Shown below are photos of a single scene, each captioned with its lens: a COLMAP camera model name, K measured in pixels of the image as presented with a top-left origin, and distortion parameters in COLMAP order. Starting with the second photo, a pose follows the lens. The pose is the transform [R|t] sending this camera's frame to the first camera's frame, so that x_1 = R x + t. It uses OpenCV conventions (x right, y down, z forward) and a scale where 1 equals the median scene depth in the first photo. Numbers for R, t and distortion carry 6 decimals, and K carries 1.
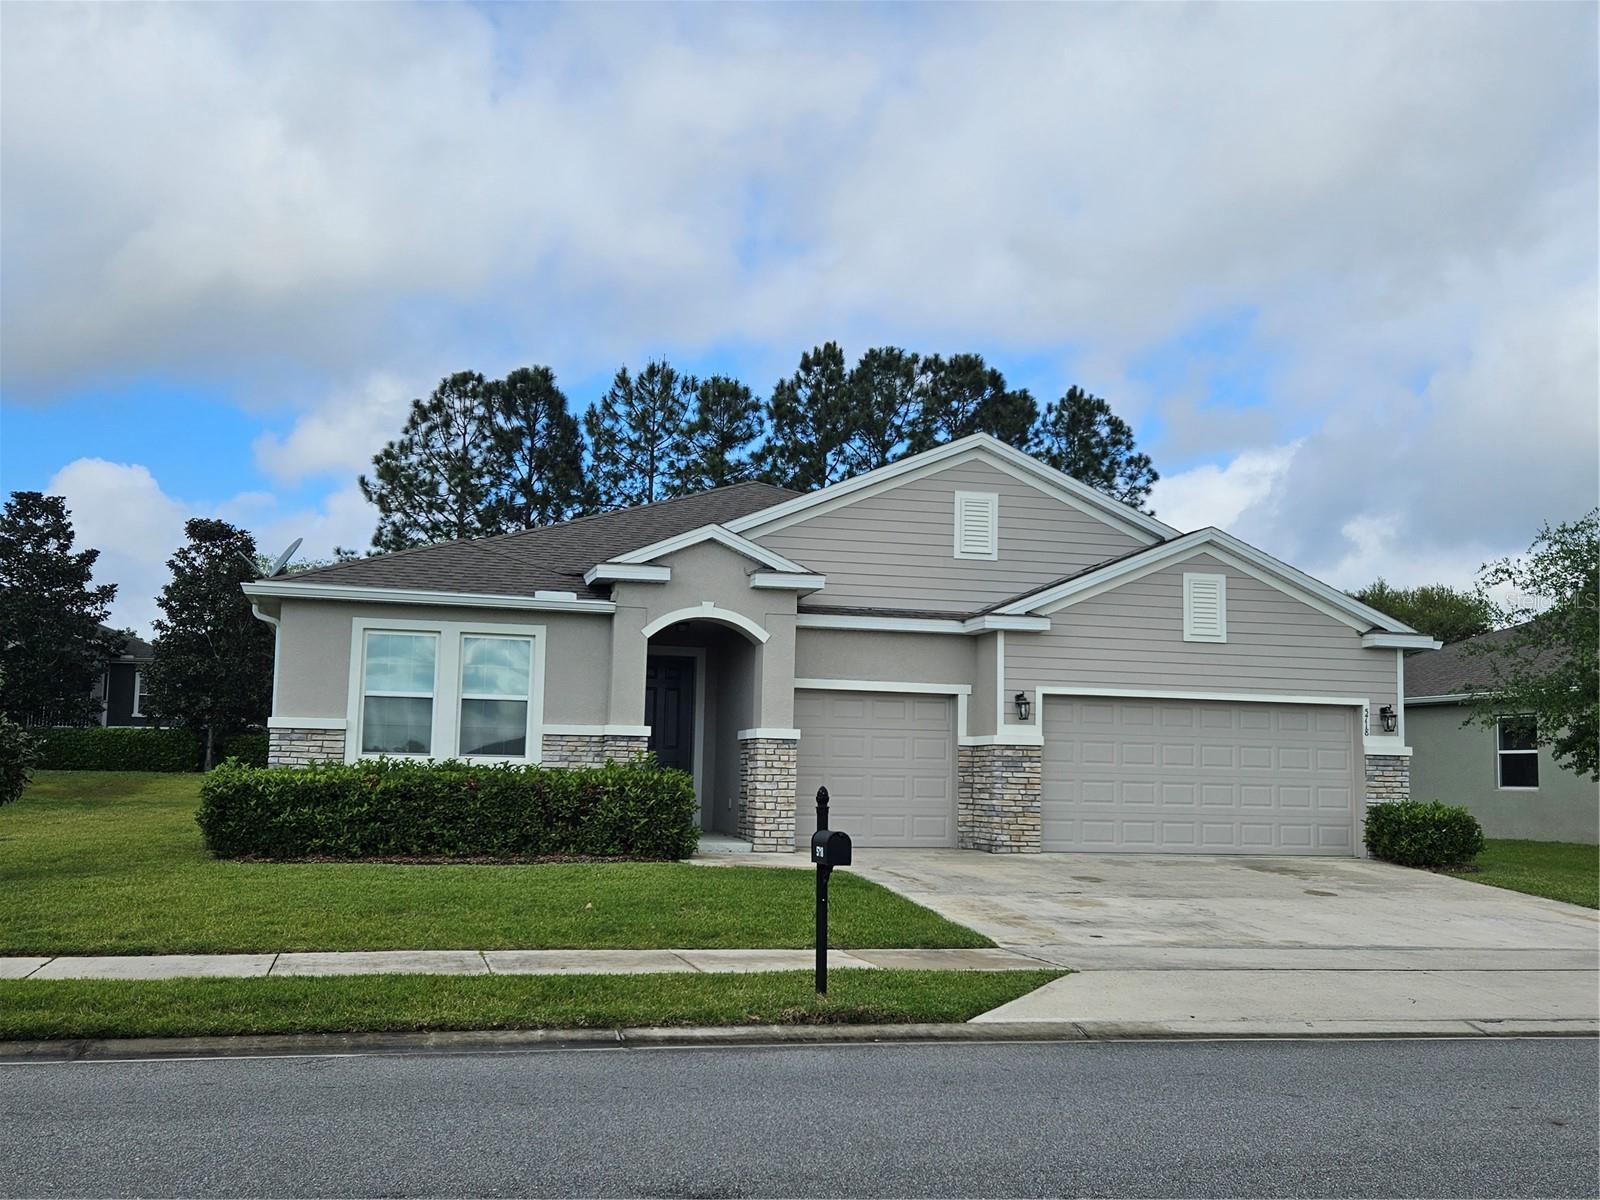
lens RADIAL K [[1600.2, 0, 809.1], [0, 1600.2, 603.8], [0, 0, 1]] dist [0.069211, 0.000000]
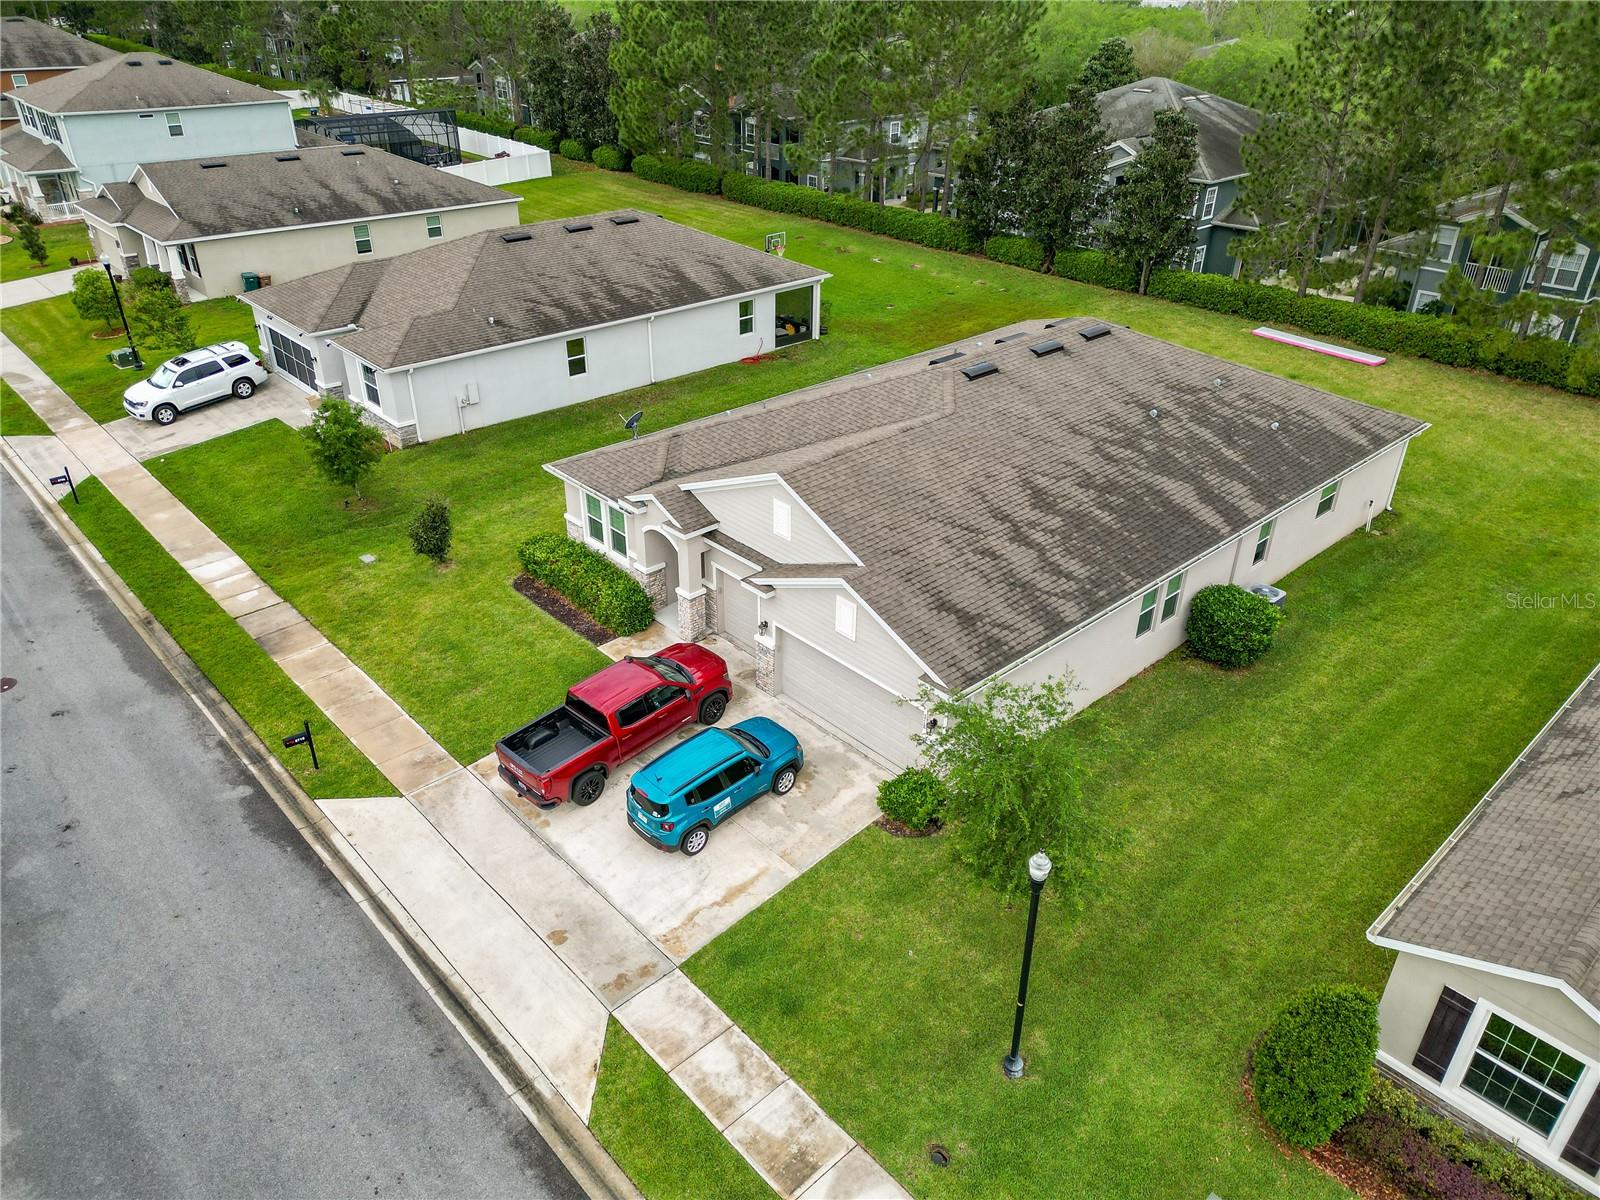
lens RADIAL K [[1118.9, 0, 803.0], [0, 1118.9, 596.3], [0, 0, 1]] dist [0.068327, -0.063666]
pose [[0.470777, 0.425628, -0.772793, 1.099980], [0.094503, 0.846565, 0.523829, -0.618302], [0.877176, -0.319638, 0.358320, 0.571684]]
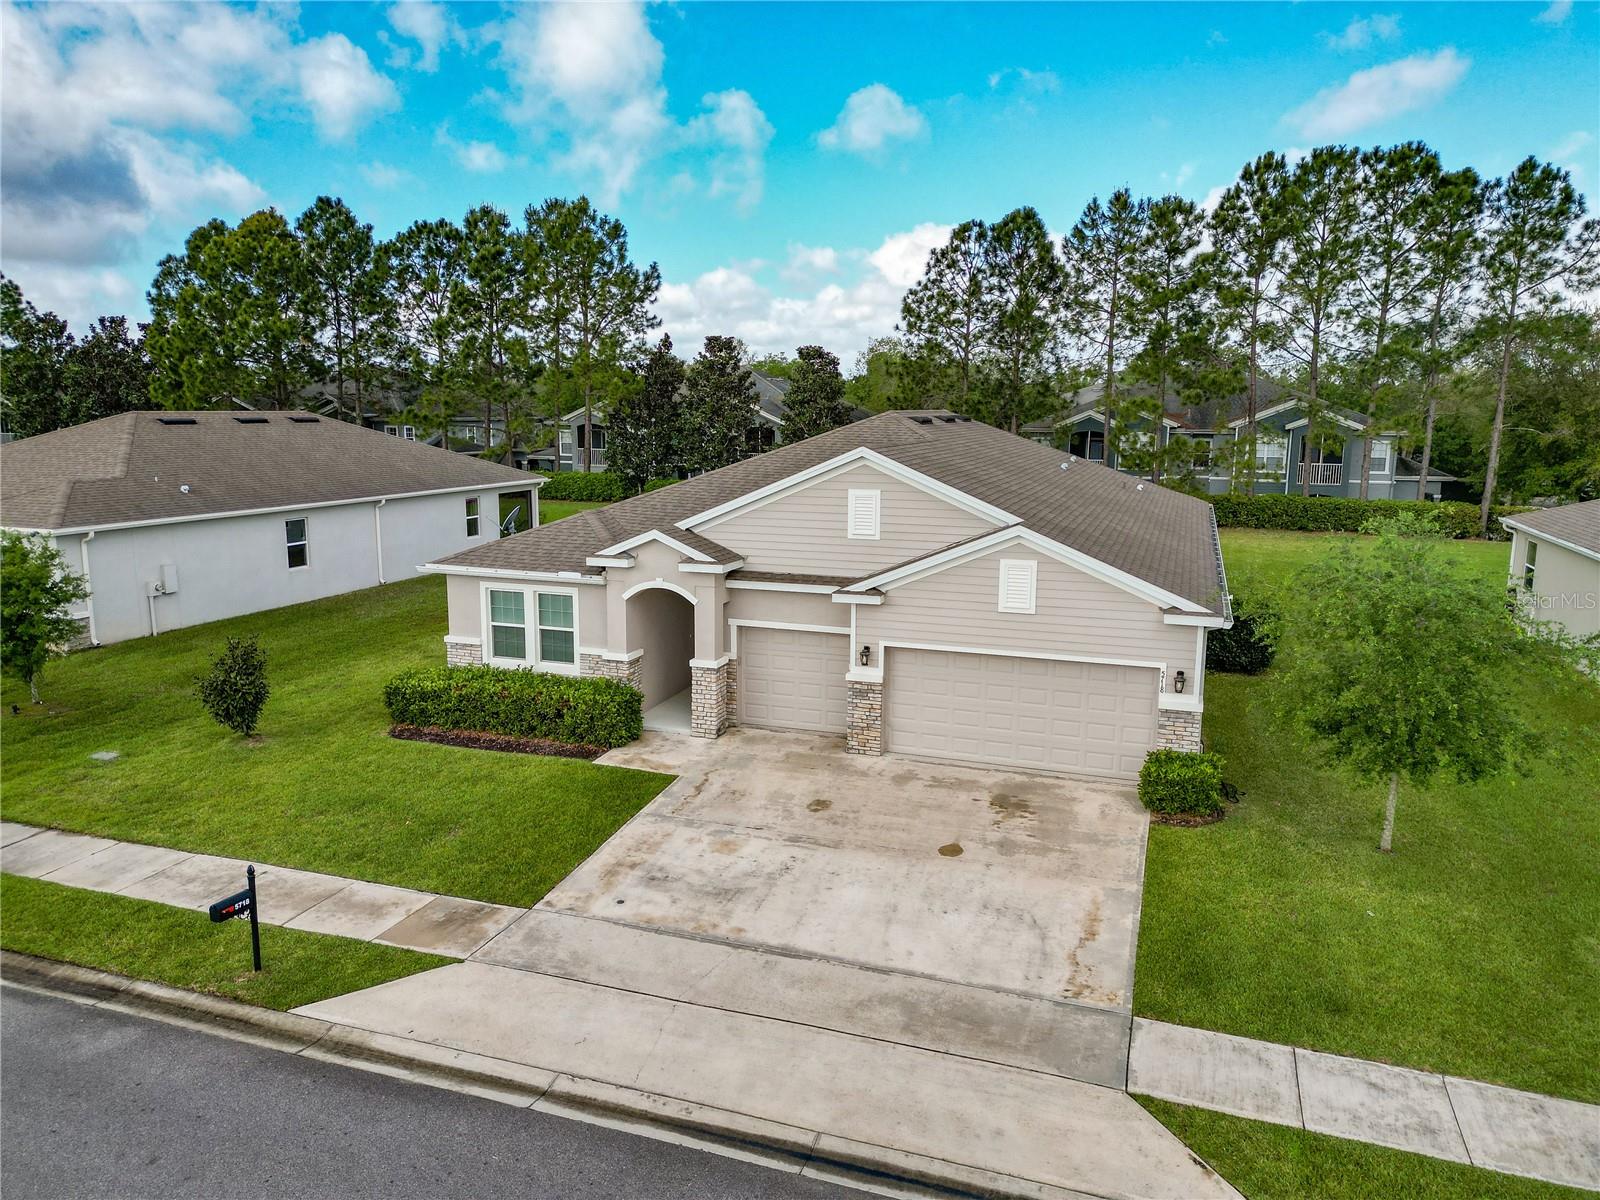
lens RADIAL K [[1118.9, 0, 802.0], [0, 1118.9, 592.1], [0, 0, 1]] dist [0.068327, -0.063666]
pose [[0.830371, 0.079979, -0.551441, 0.601662], [0.070386, 0.966663, 0.246189, -0.226989], [0.552747, -0.243242, 0.797060, 0.198015]]
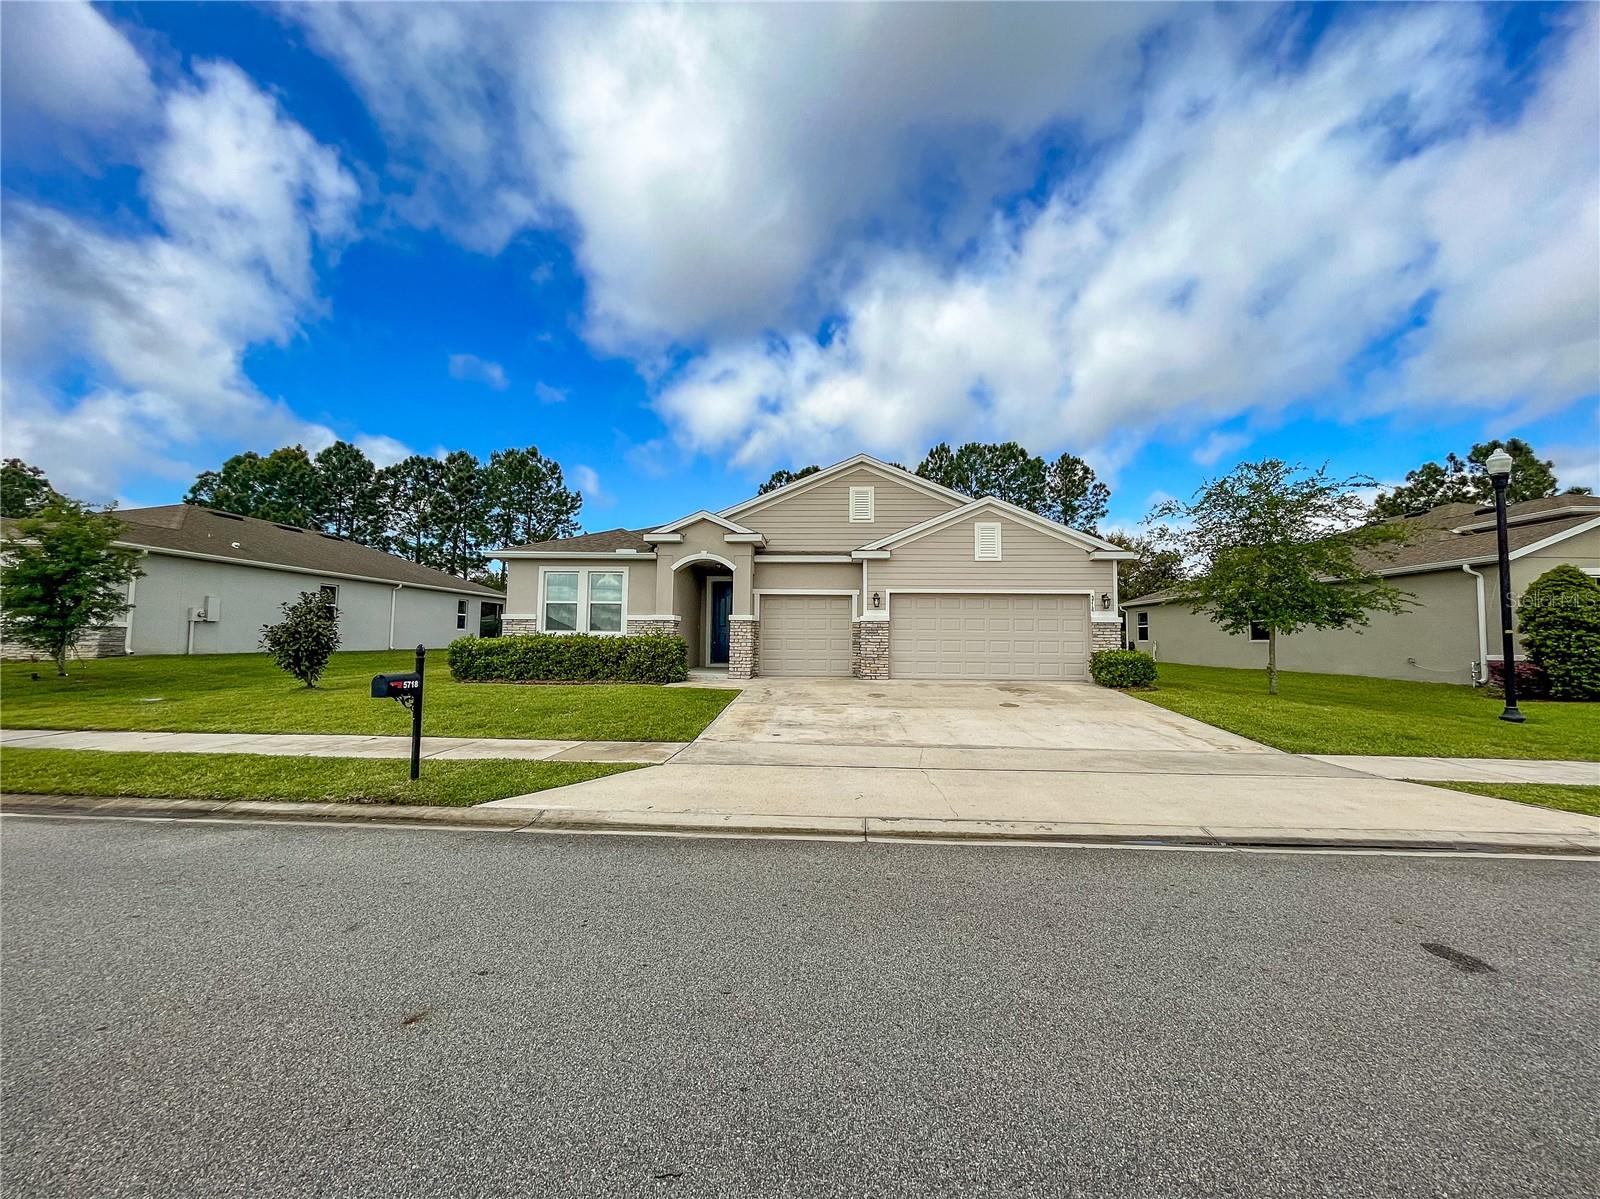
lens RADIAL K [[648.3, 0, 808.3], [0, 648.3, 596.9], [0, 0, 1]] dist [-0.006940, 0.000615]
pose [[0.953828, -0.031110, -0.298739, 0.271568], [0.042358, 0.998614, 0.031252, 0.032934], [0.297353, -0.042463, 0.953823, 0.262284]]
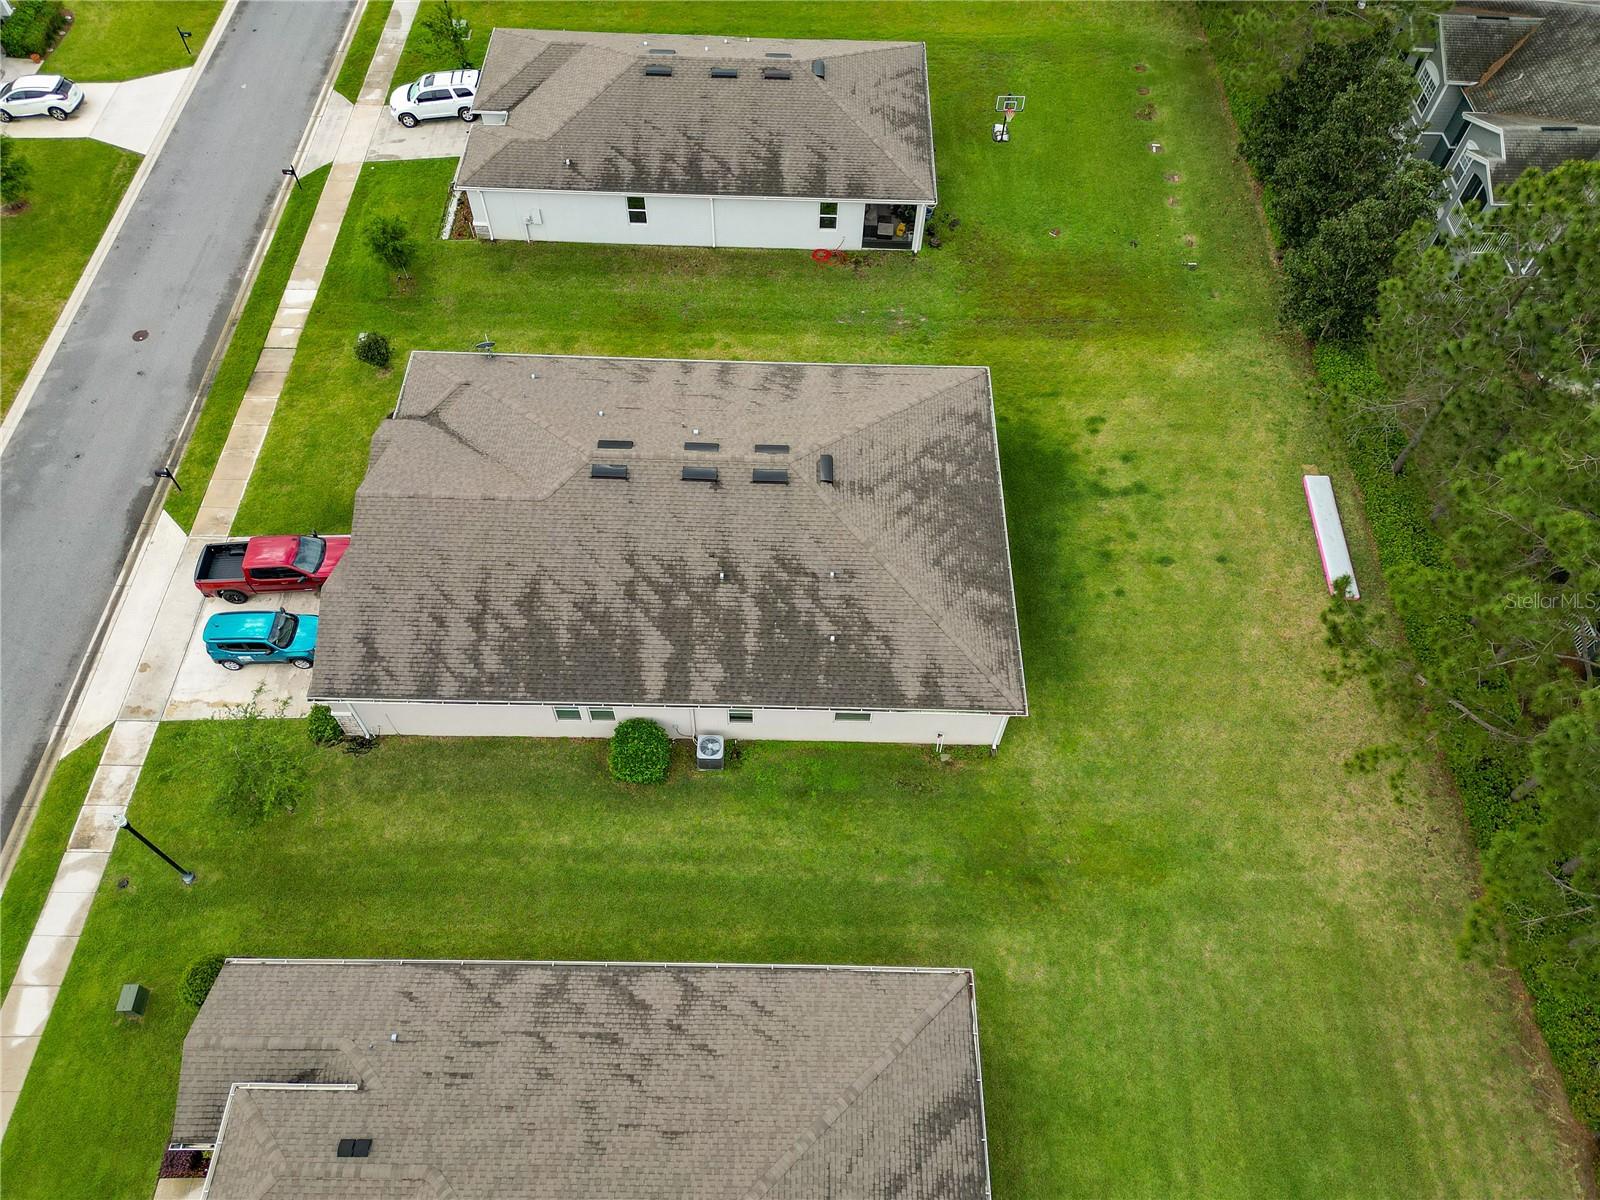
lens RADIAL K [[1118.9, 0, 808.3], [0, 1118.9, 595.2], [0, 0, 1]] dist [0.068327, -0.063666]
pose [[-0.263818, 0.783964, -0.561962, 1.024683], [0.075536, 0.597604, 0.798226, -1.346106], [0.961610, 0.168138, -0.216876, 2.086192]]
